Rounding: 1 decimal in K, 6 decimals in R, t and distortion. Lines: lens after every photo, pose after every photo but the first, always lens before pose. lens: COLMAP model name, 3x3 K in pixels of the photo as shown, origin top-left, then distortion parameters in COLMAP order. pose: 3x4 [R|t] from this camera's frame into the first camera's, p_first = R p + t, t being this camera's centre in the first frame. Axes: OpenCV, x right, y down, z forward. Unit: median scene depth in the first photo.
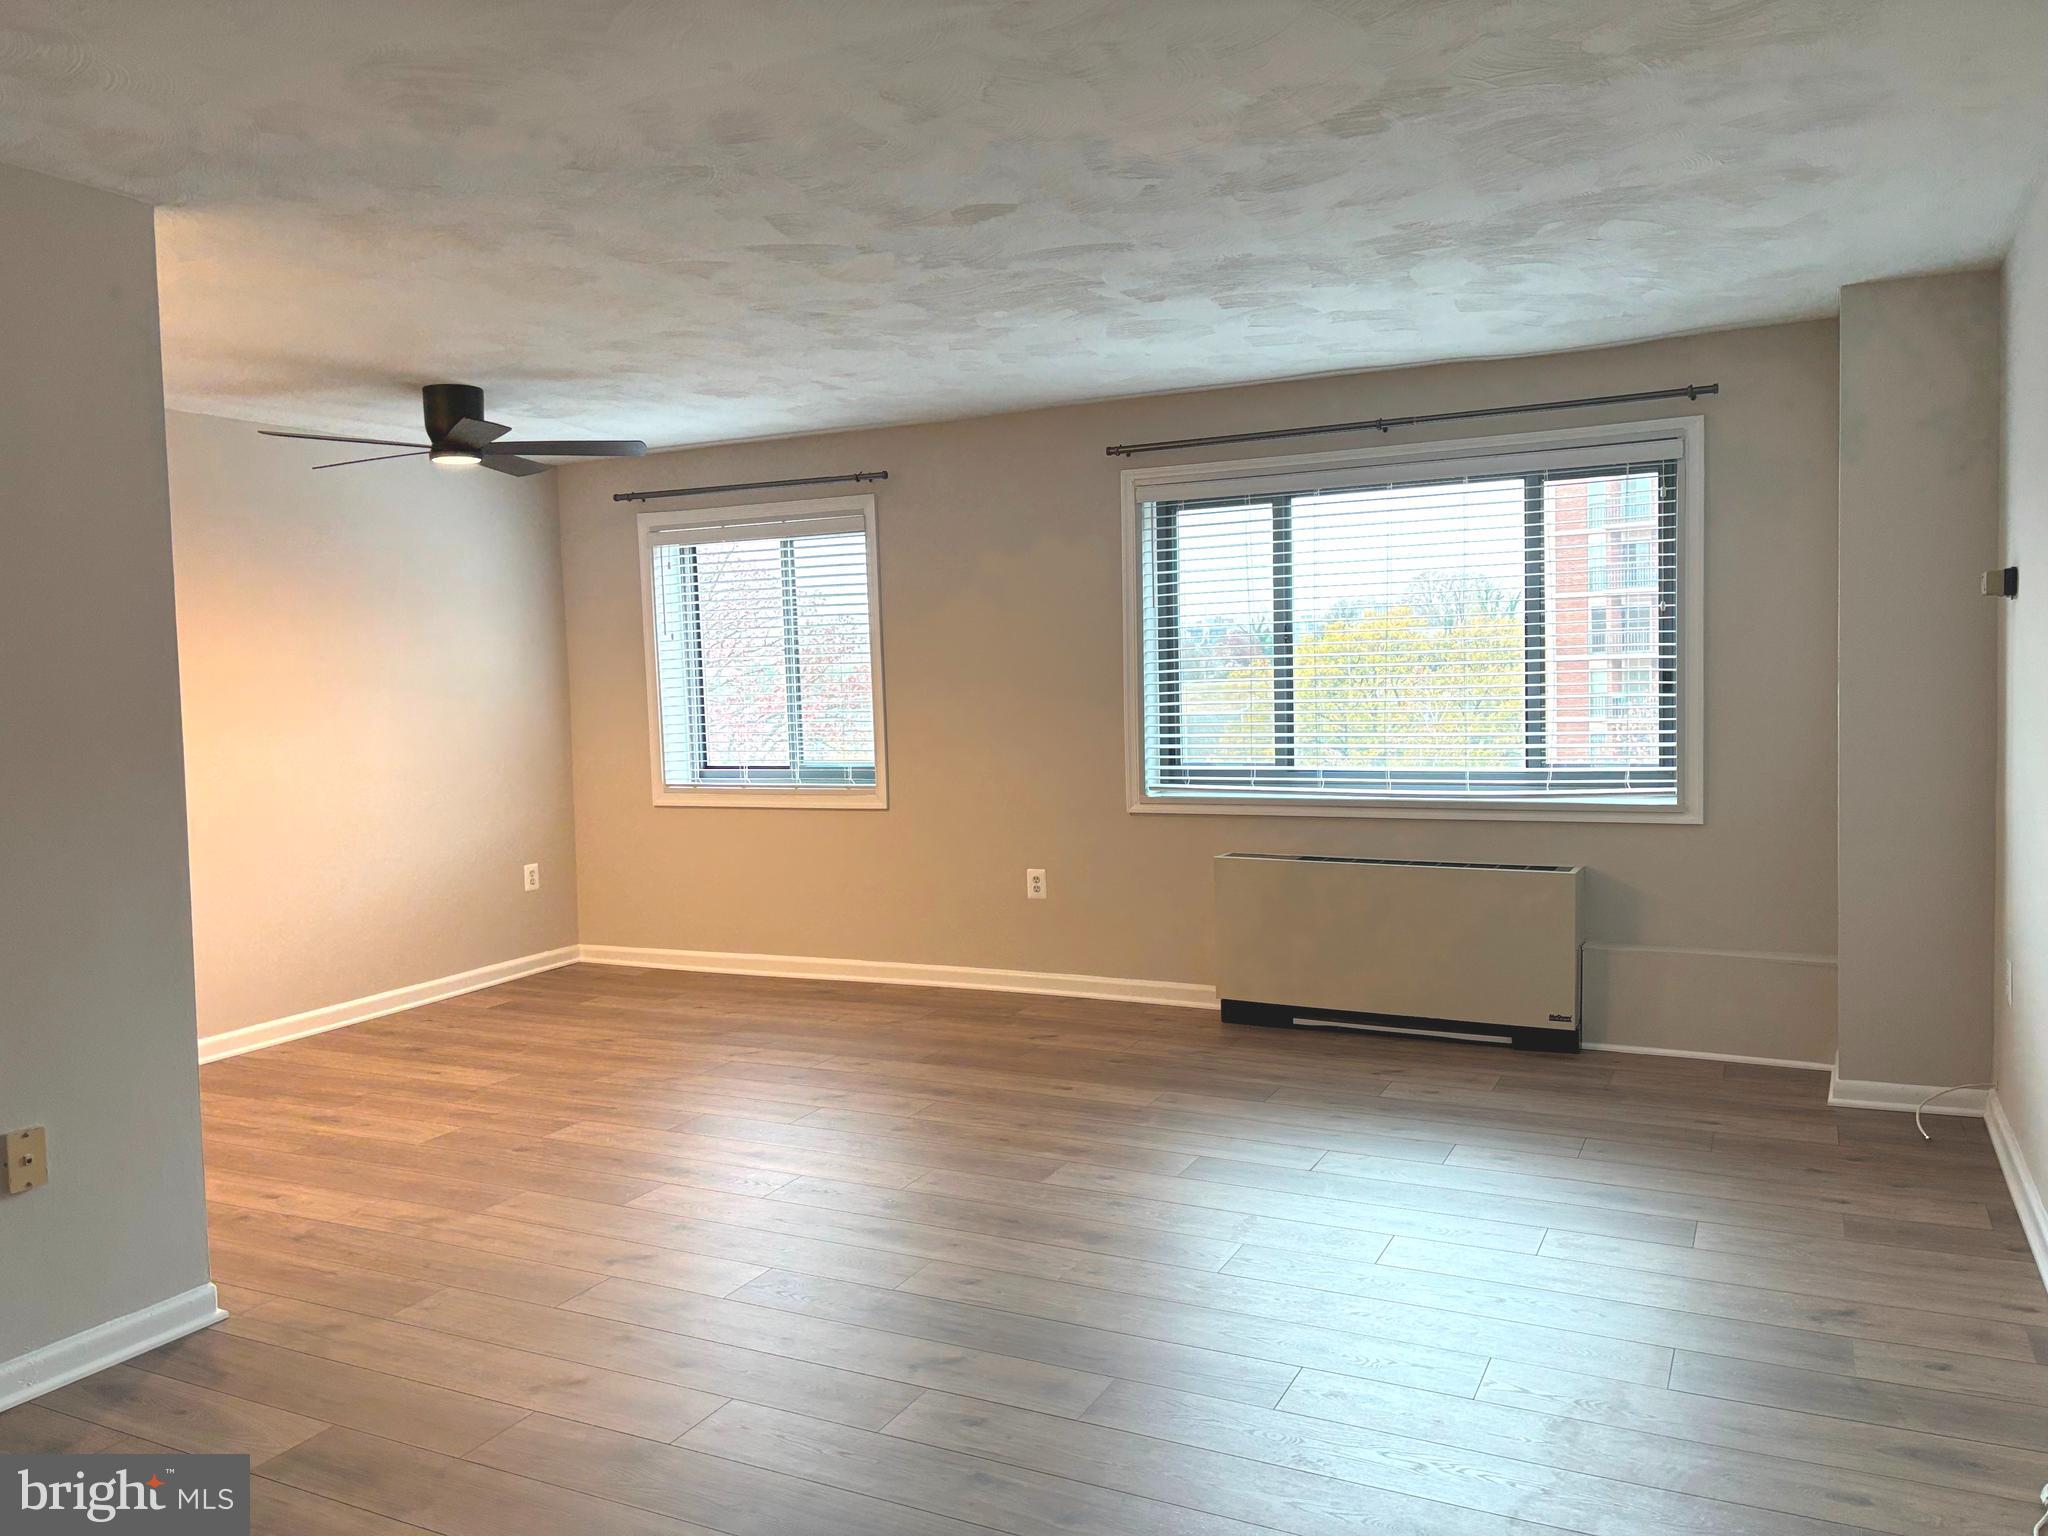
lens RADIAL K [[1551.7, 0, 1021.1], [0, 1551.7, 759.8], [0, 0, 1]] dist [0.055961, -0.058207]
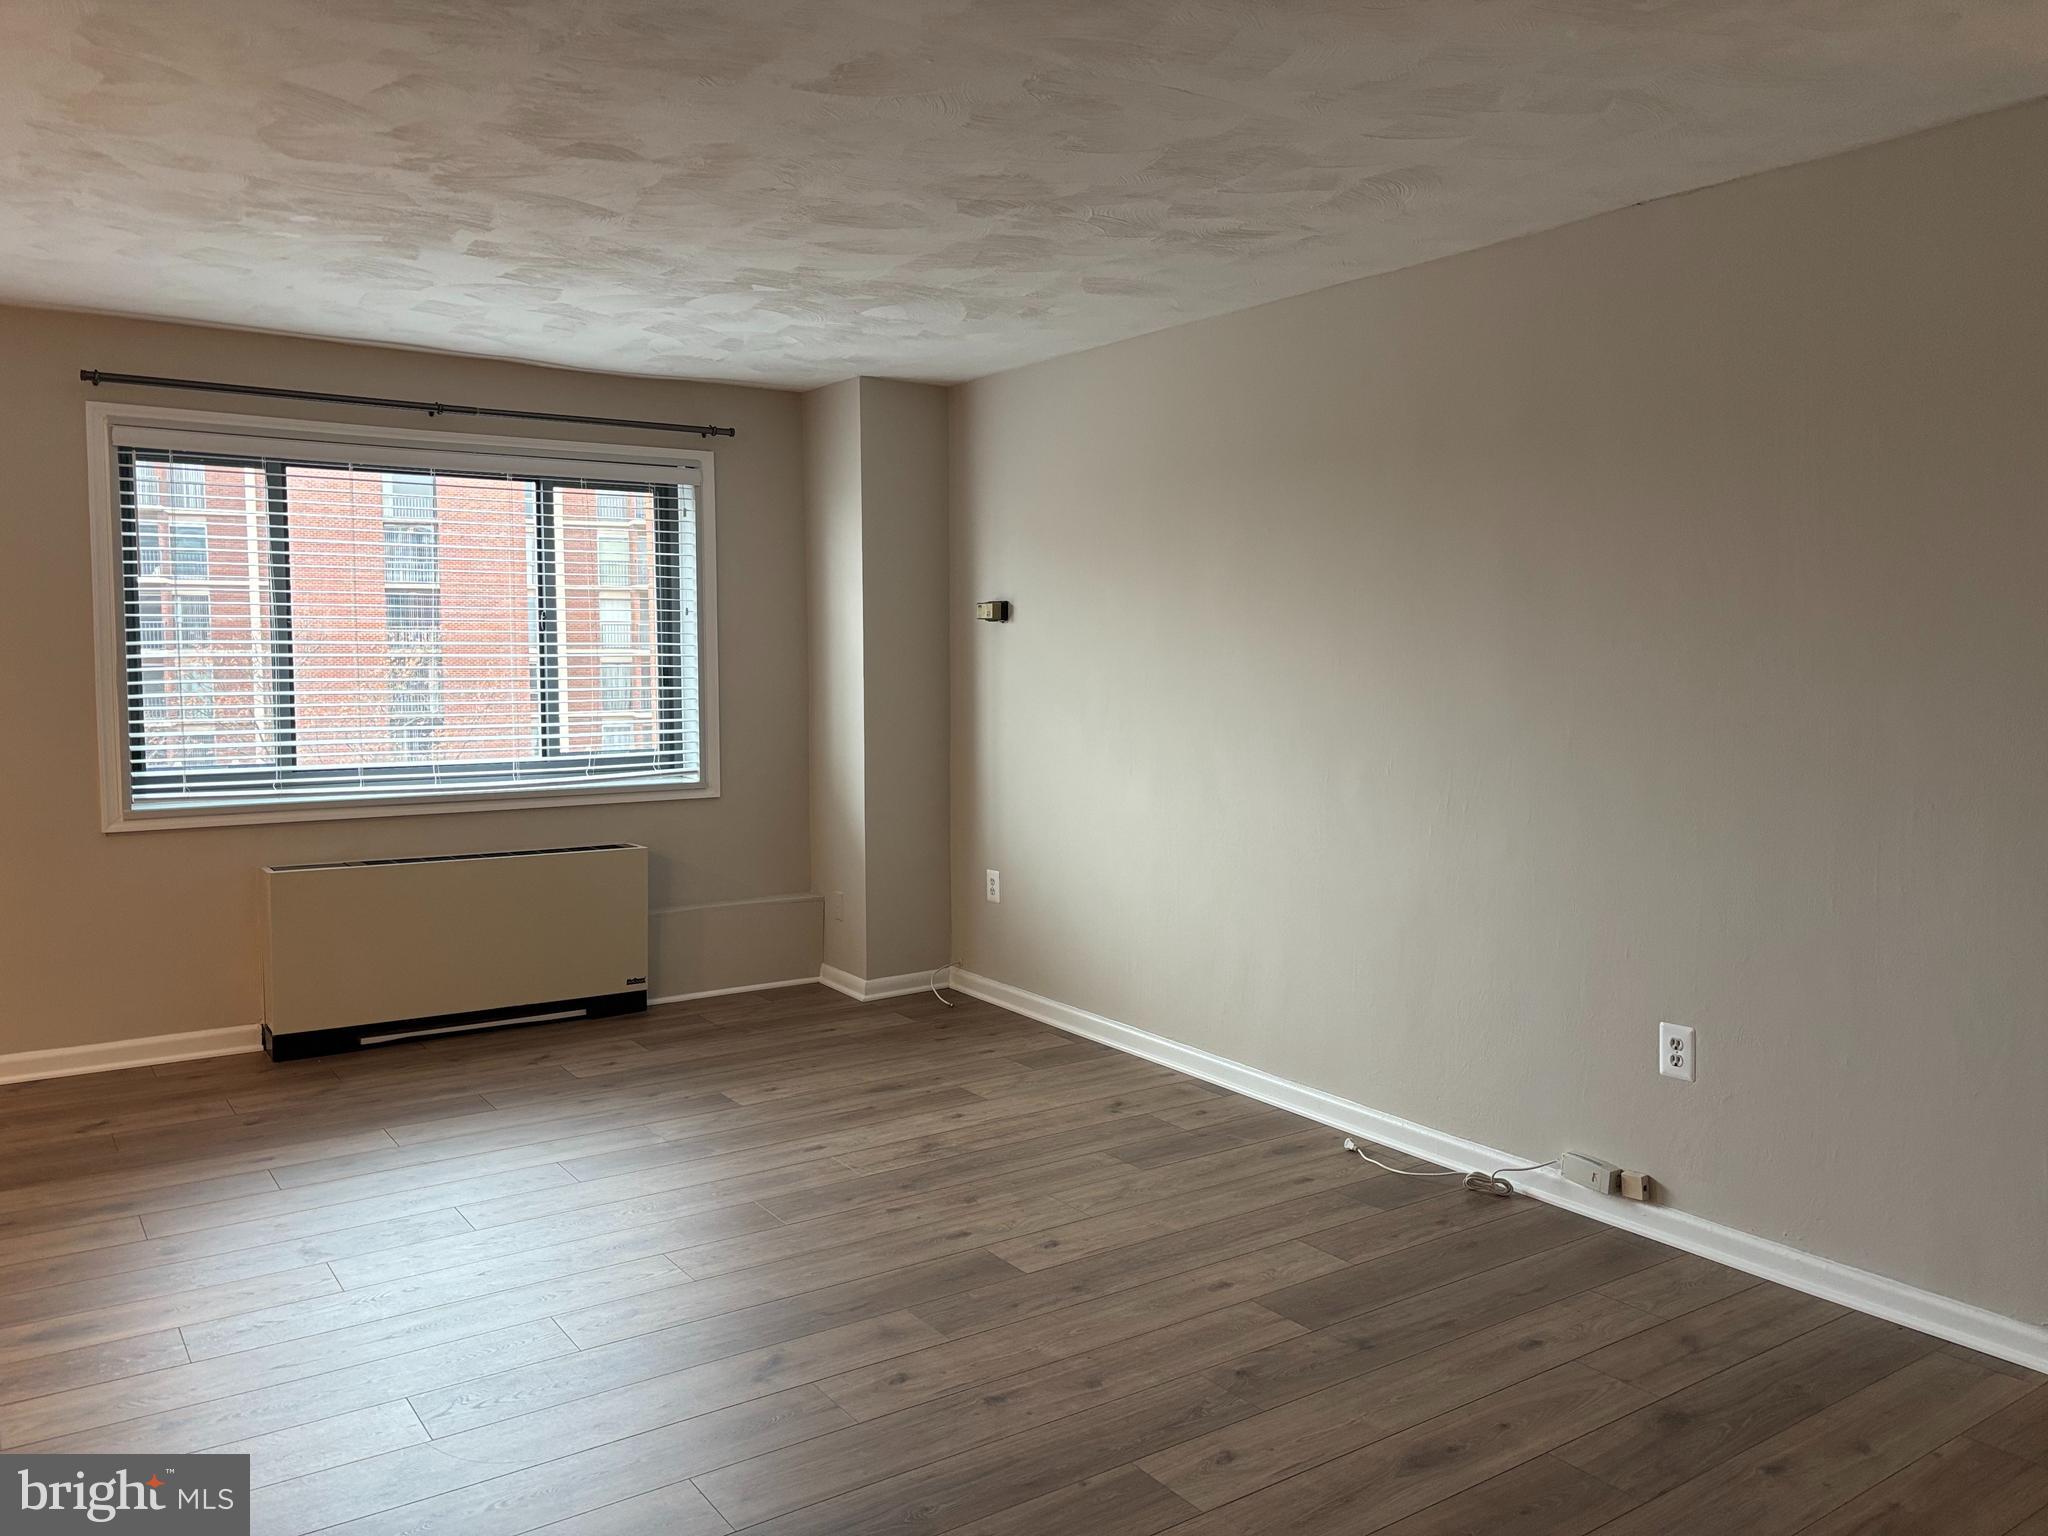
lens RADIAL K [[1551.7, 0, 1015.3], [0, 1551.7, 752.3], [0, 0, 1]] dist [0.055961, -0.058207]
pose [[0.474621, -0.029984, 0.879679, -0.474211], [0.038320, 0.999176, 0.013382, 0.000104], [-0.879356, 0.027358, 0.475379, 0.231271]]
